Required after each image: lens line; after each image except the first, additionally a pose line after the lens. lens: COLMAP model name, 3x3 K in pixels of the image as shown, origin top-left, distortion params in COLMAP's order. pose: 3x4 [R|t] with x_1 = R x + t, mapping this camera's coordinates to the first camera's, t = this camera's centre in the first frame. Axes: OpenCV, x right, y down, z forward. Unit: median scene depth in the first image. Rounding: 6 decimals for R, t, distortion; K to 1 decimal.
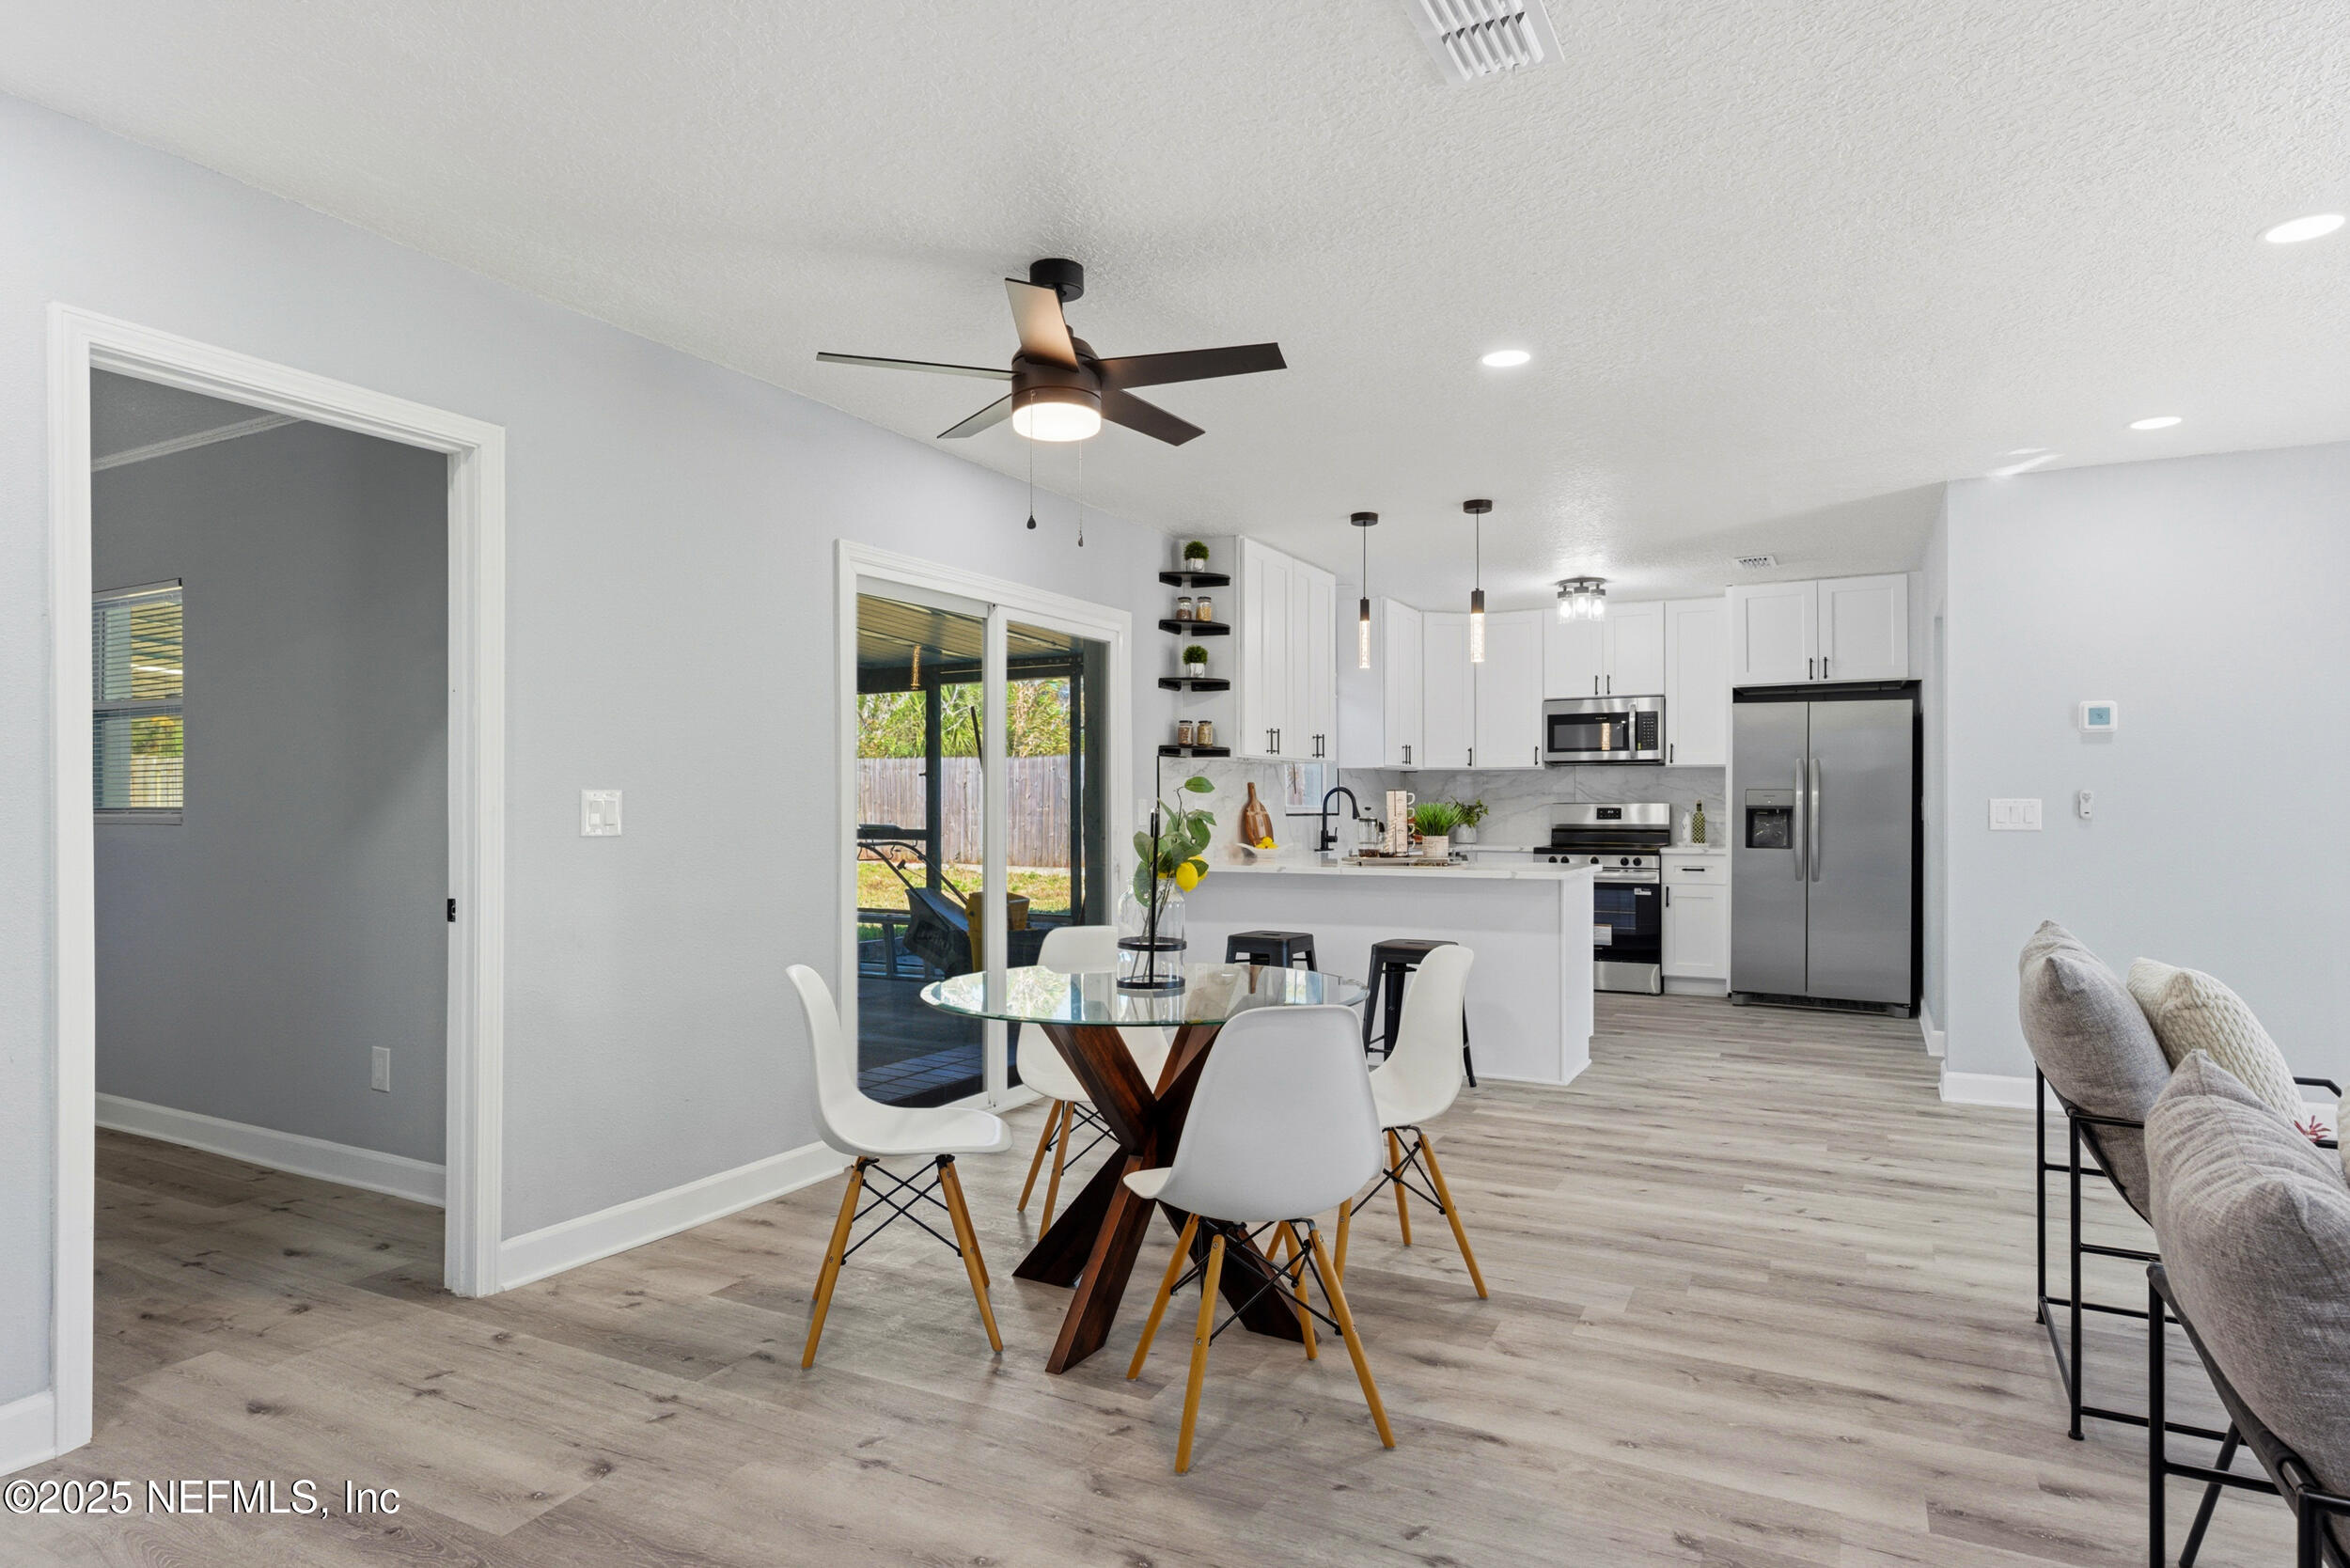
lens RADIAL K [[1294.6, 0, 1171.1], [0, 1294.6, 802.0], [0, 0, 1]] dist [0.006219, -0.000032]
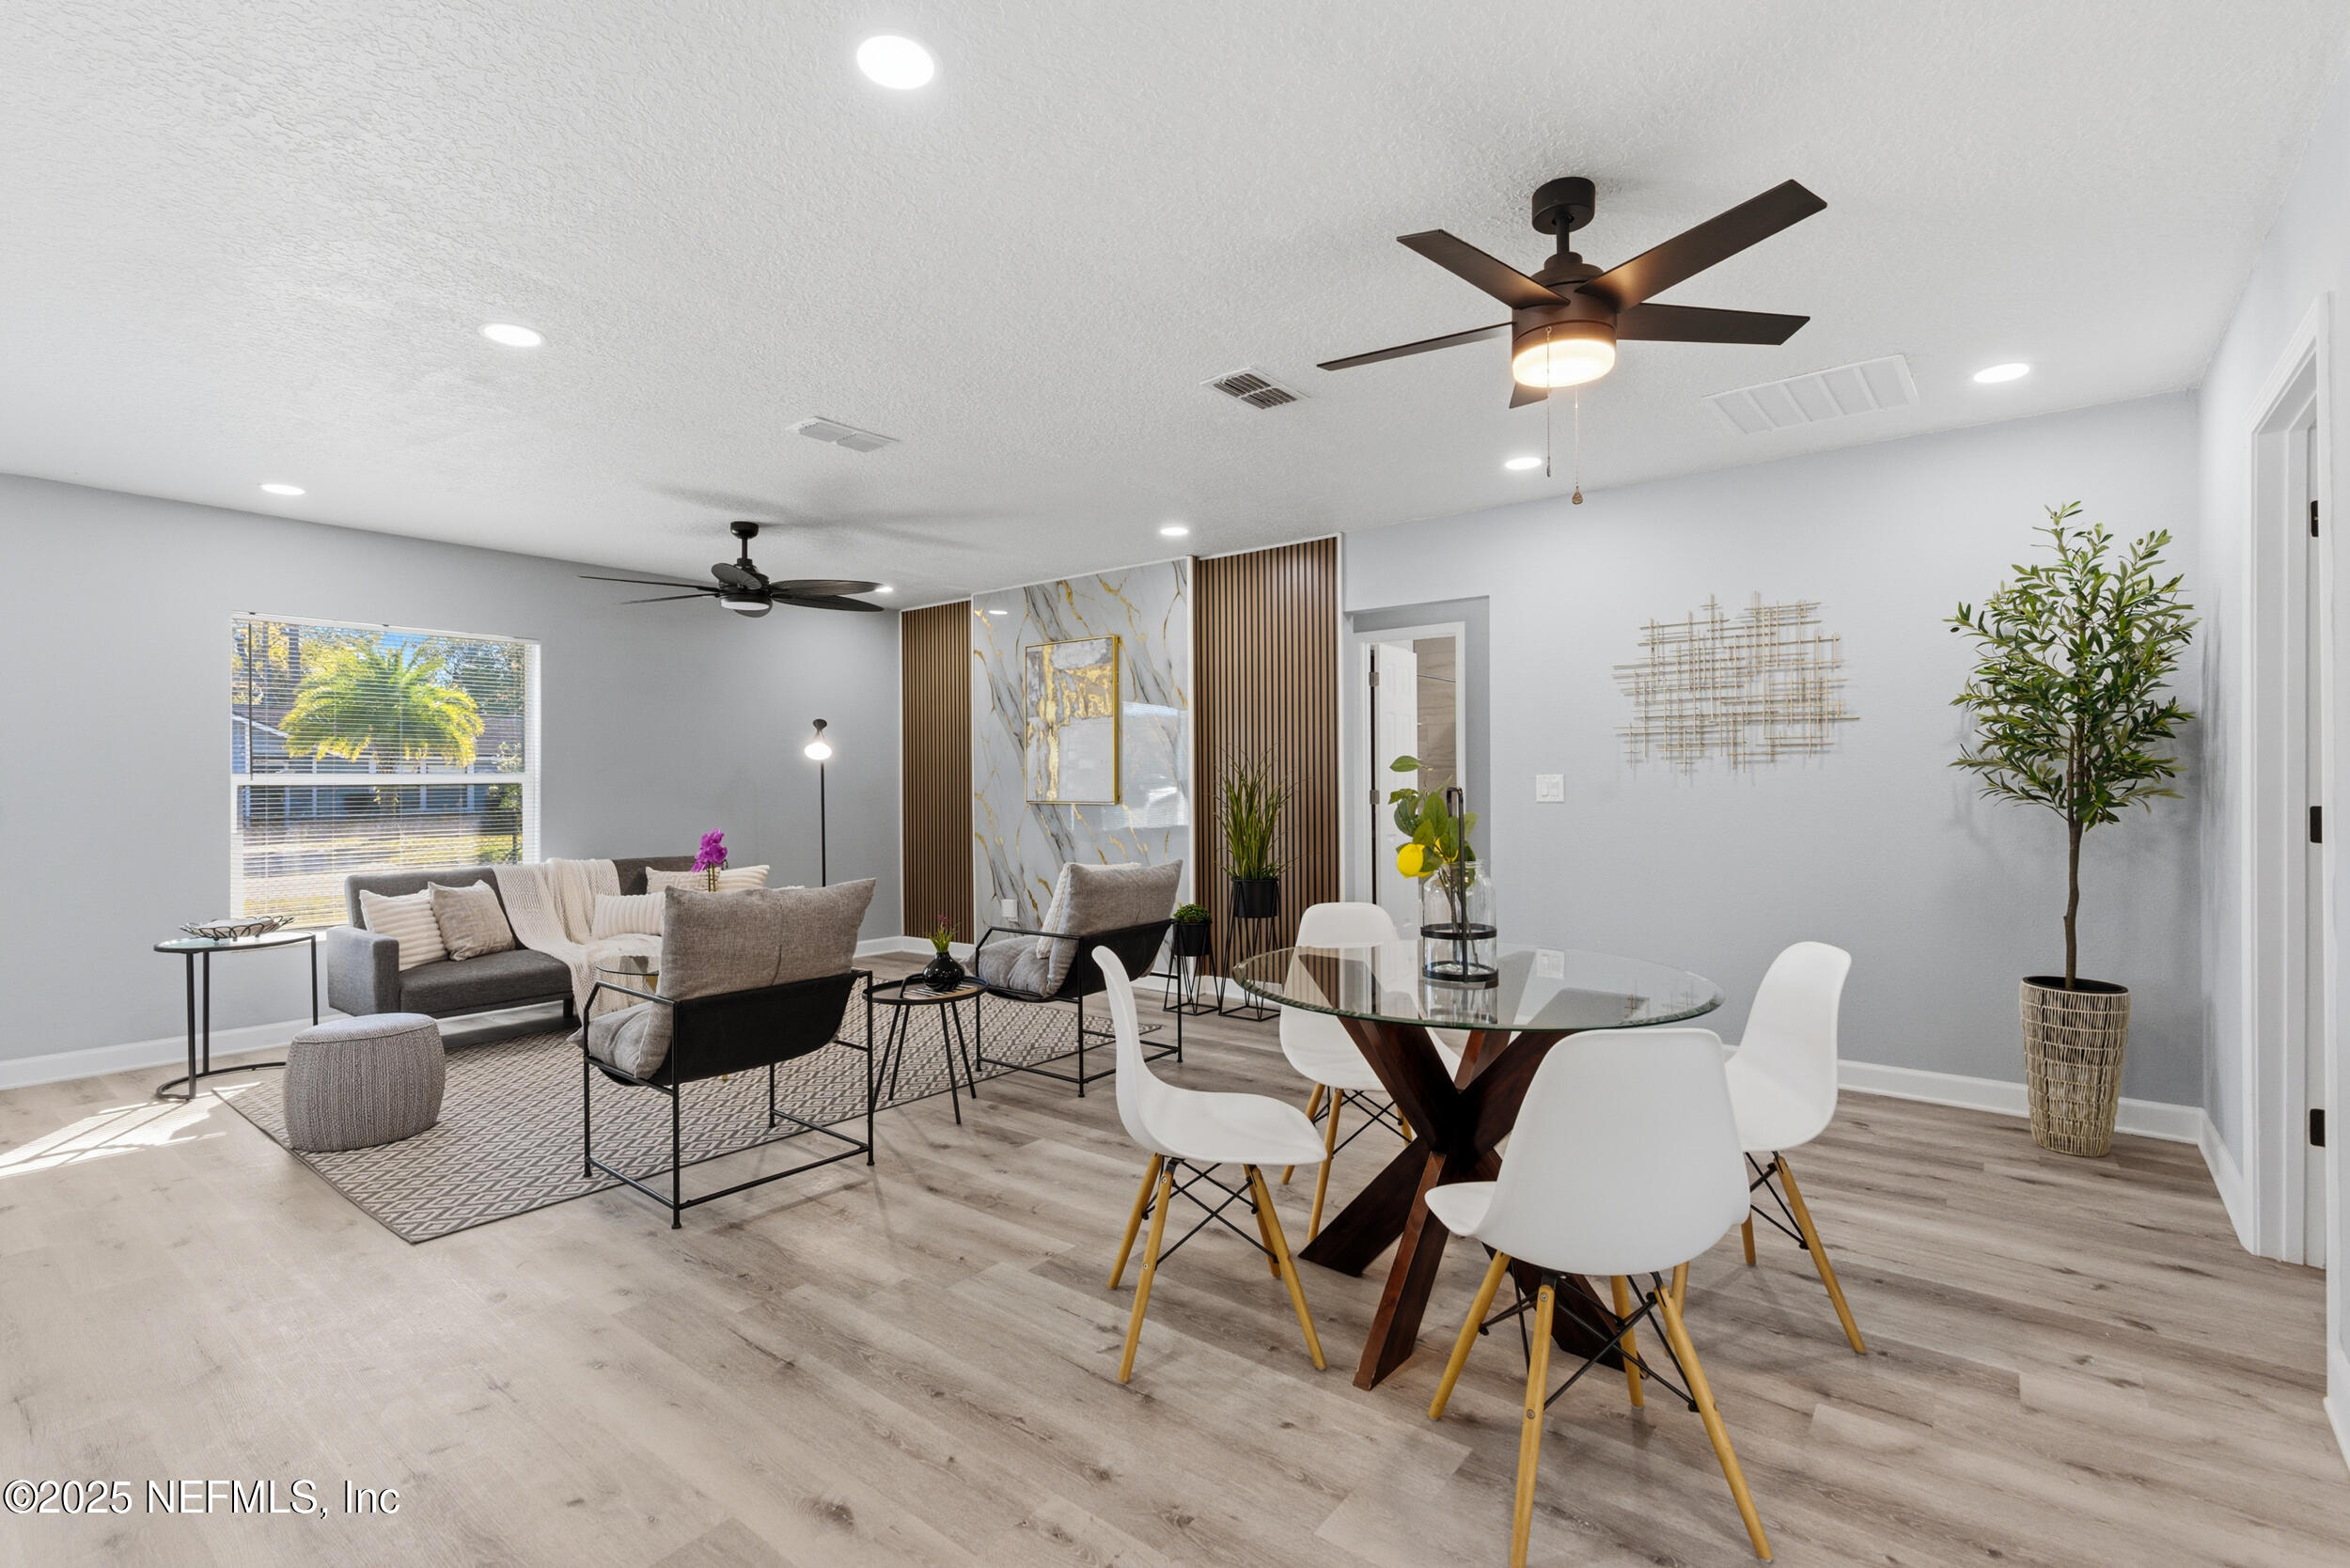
lens RADIAL K [[1057.3, 0, 1170.8], [0, 1057.3, 785.7], [0, 0, 1]] dist [-0.000596, 0.000455]
pose [[-0.983351, 0.005327, 0.181640, 0.021924], [0.006158, 0.999973, 0.004012, -0.000746], [-0.181614, 0.005064, -0.983357, 0.755252]]
